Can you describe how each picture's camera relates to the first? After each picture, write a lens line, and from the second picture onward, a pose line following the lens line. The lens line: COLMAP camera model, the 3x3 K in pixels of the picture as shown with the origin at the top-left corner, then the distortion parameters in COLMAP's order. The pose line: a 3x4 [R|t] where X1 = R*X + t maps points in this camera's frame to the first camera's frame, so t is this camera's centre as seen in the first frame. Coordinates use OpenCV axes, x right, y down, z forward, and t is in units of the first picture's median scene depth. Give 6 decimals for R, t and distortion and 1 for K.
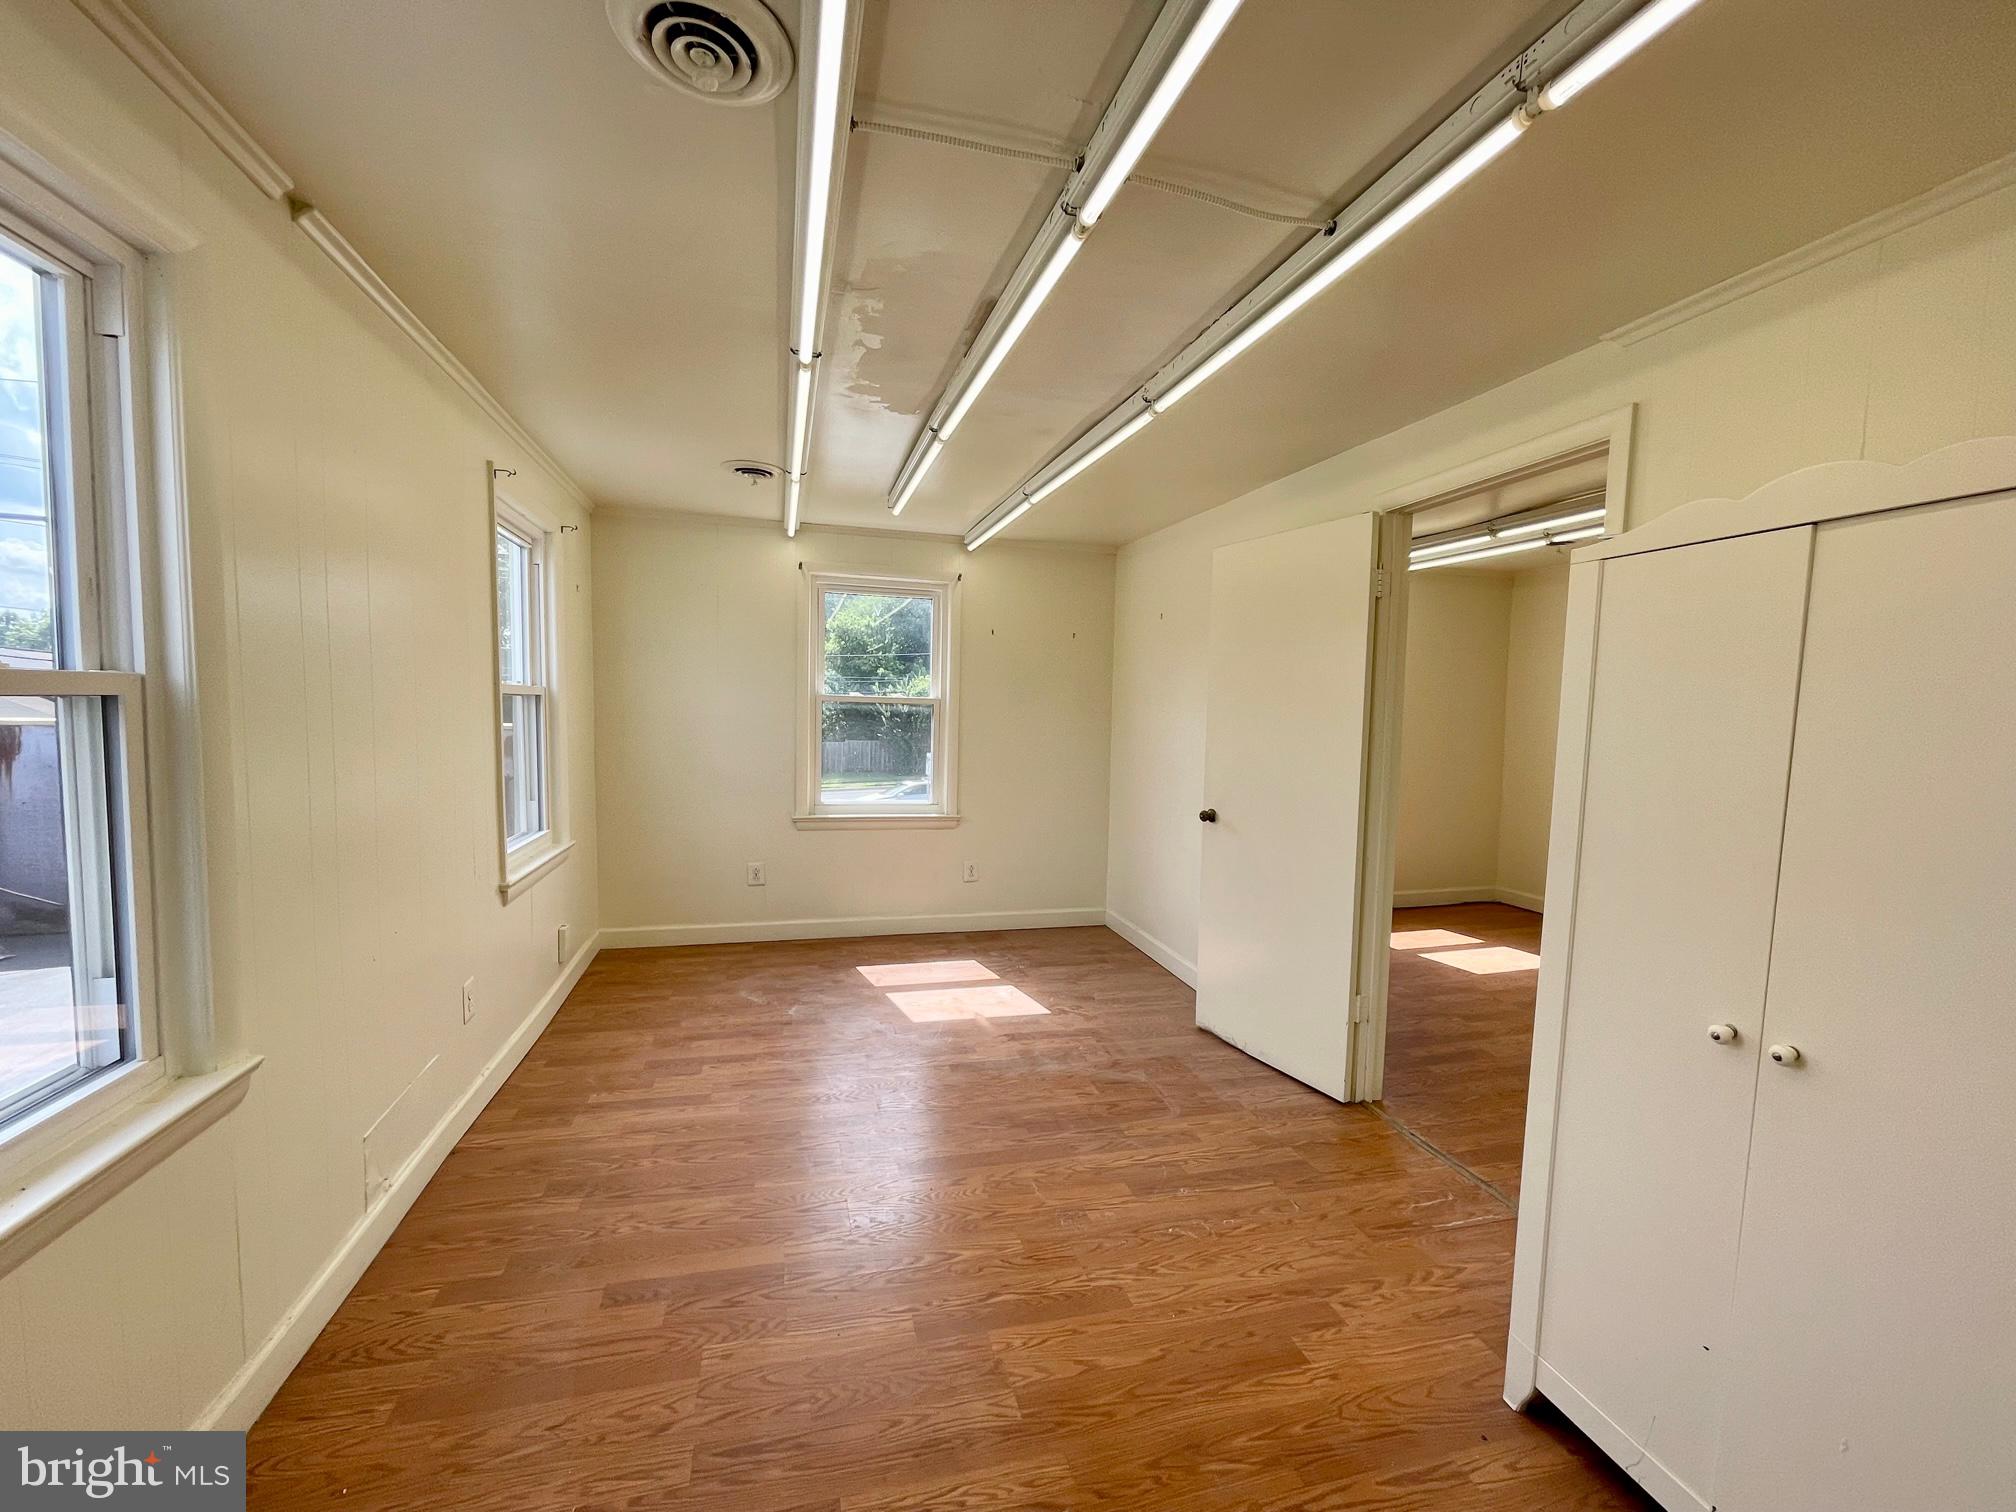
lens RADIAL K [[820.7, 0, 1000.7], [0, 820.7, 760.3], [0, 0, 1]] dist [-0.001117, 0.000433]
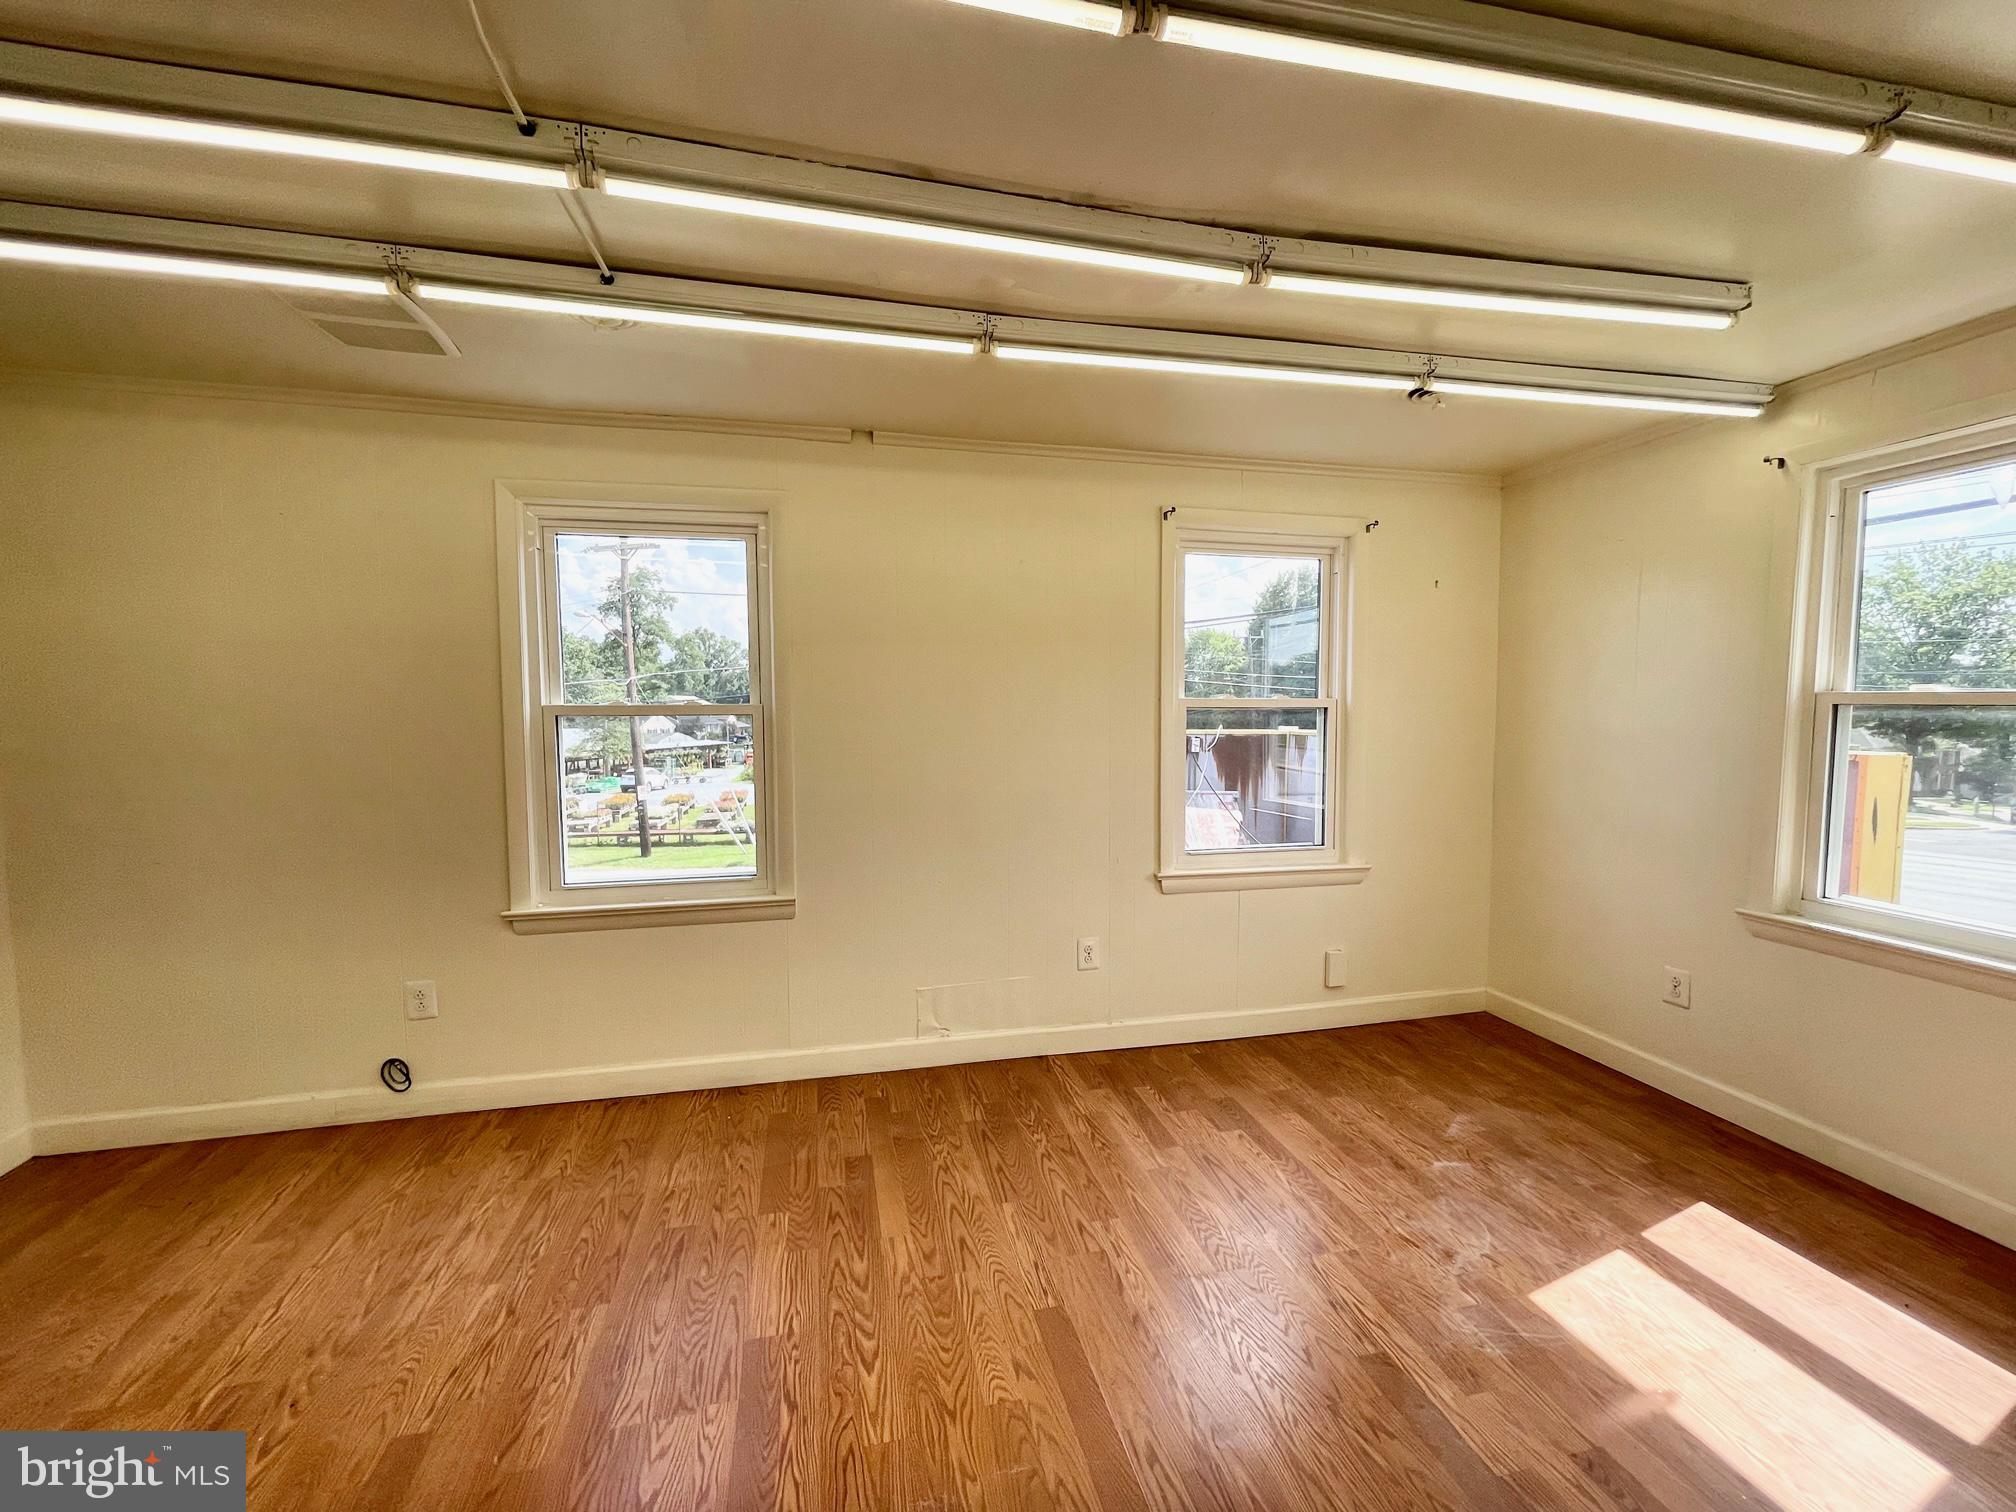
lens RADIAL K [[820.8, 0, 995.5], [0, 820.8, 760.7], [0, 0, 1]] dist [-0.014813, 0.010131]
pose [[-0.036708, 0.040370, -0.998510, 0.472223], [-0.063536, 0.997068, 0.042647, -0.036007], [0.997304, 0.065007, -0.034036, 0.709939]]
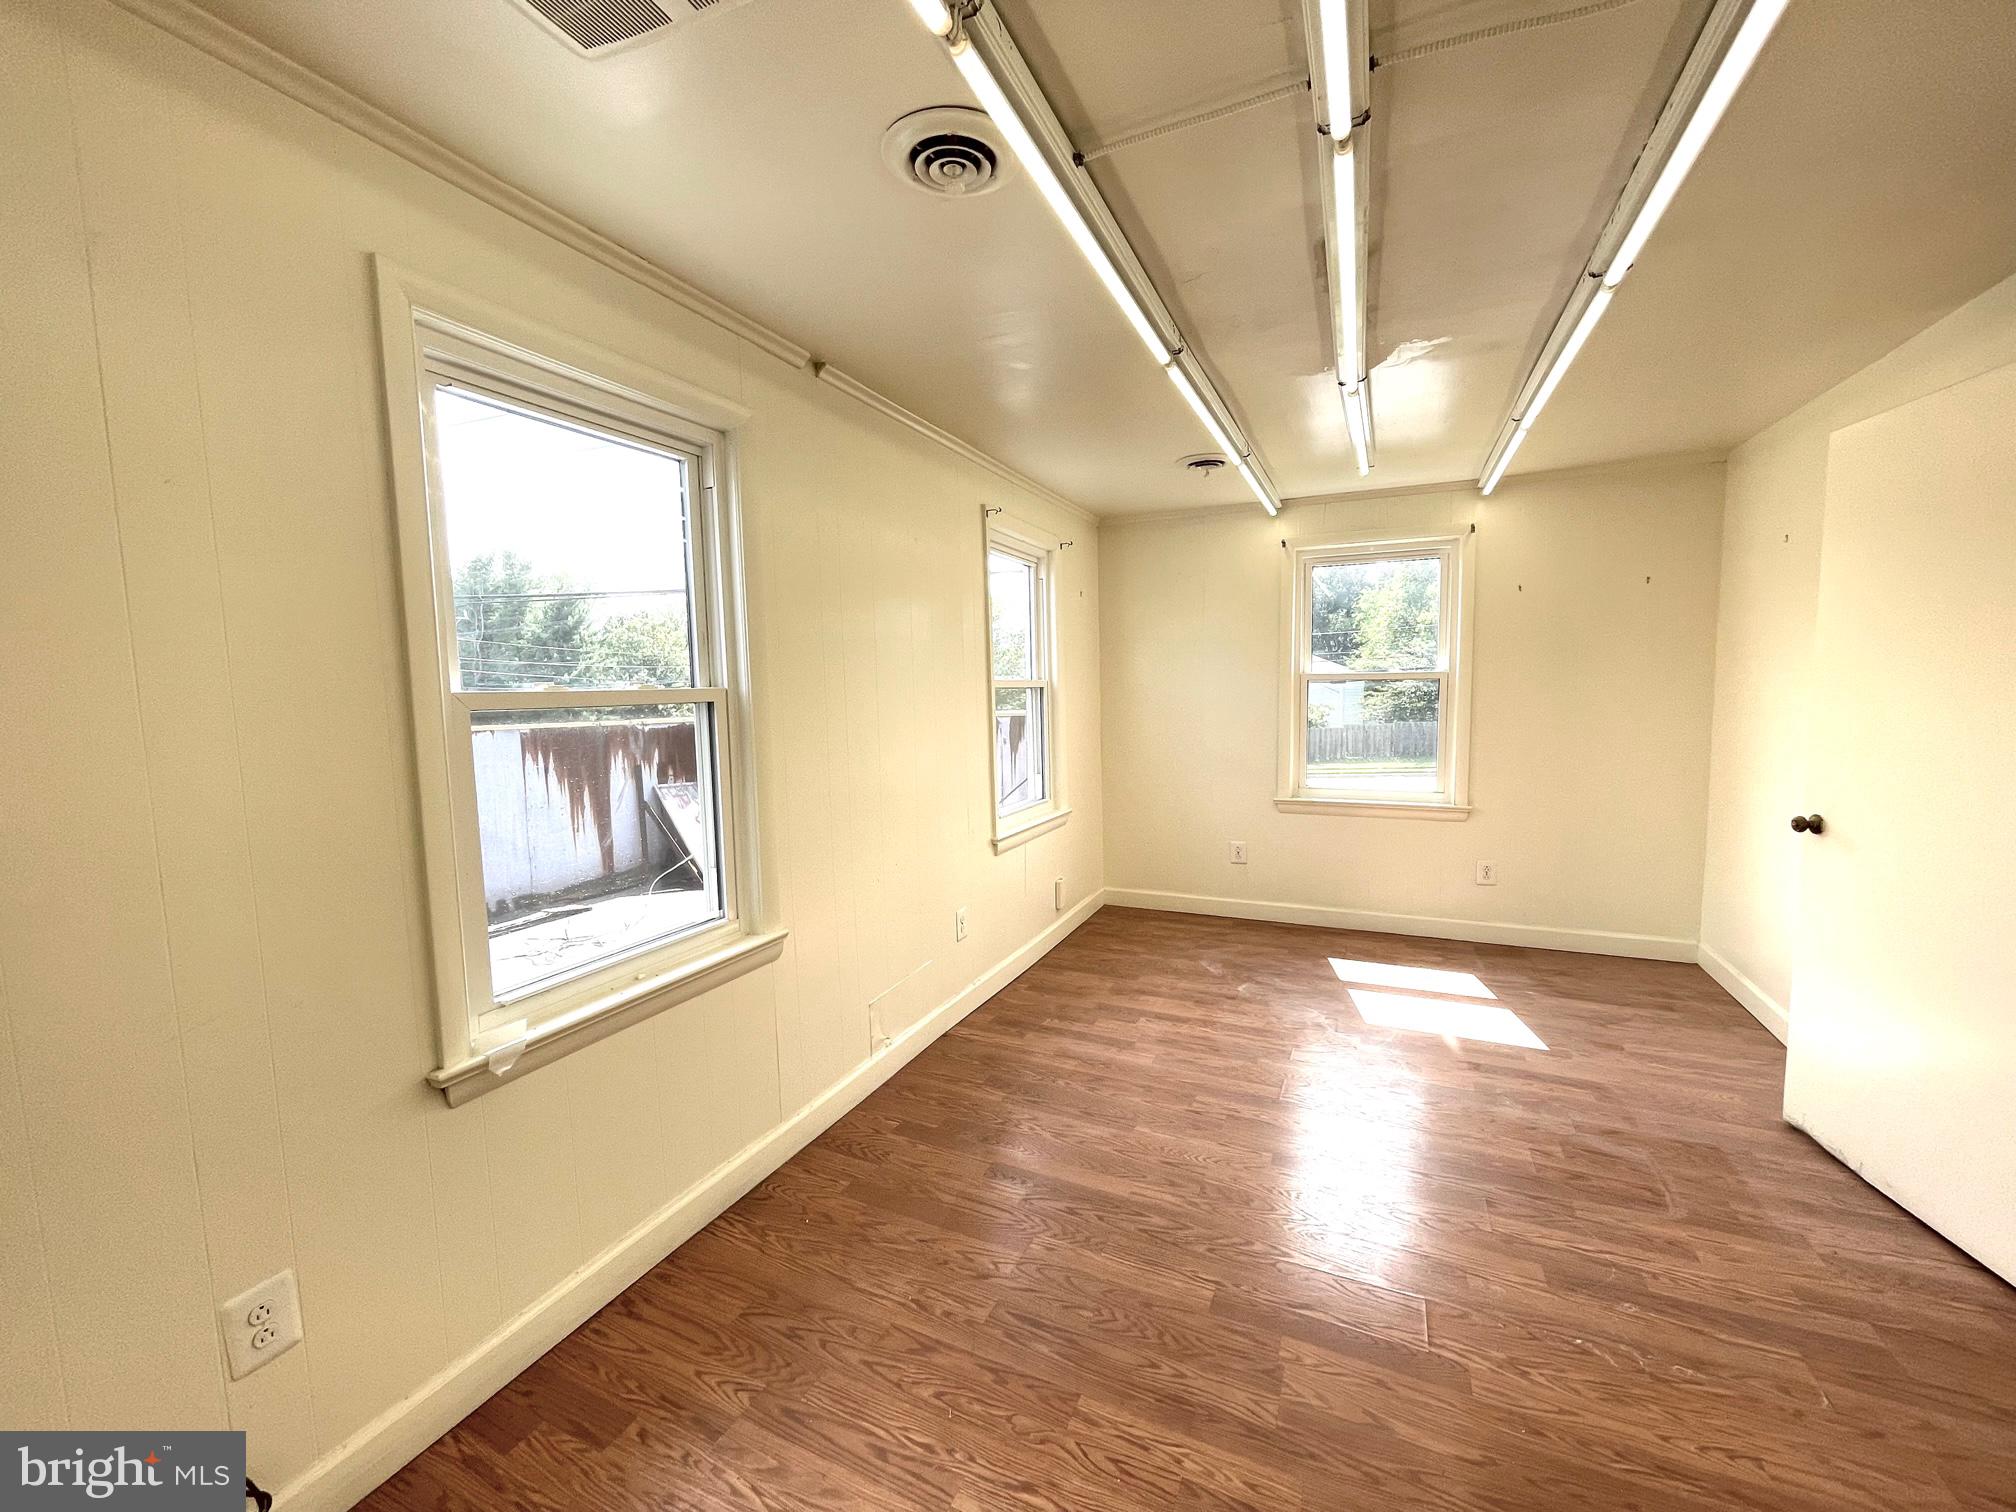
lens RADIAL K [[820.7, 0, 1000.7], [0, 820.7, 760.3], [0, 0, 1]] dist [-0.001117, 0.000433]
pose [[0.765800, 0.018395, -0.642815, 0.188069], [-0.003747, 0.999701, 0.024143, -0.000378], [0.643067, -0.016080, 0.765641, 0.034787]]
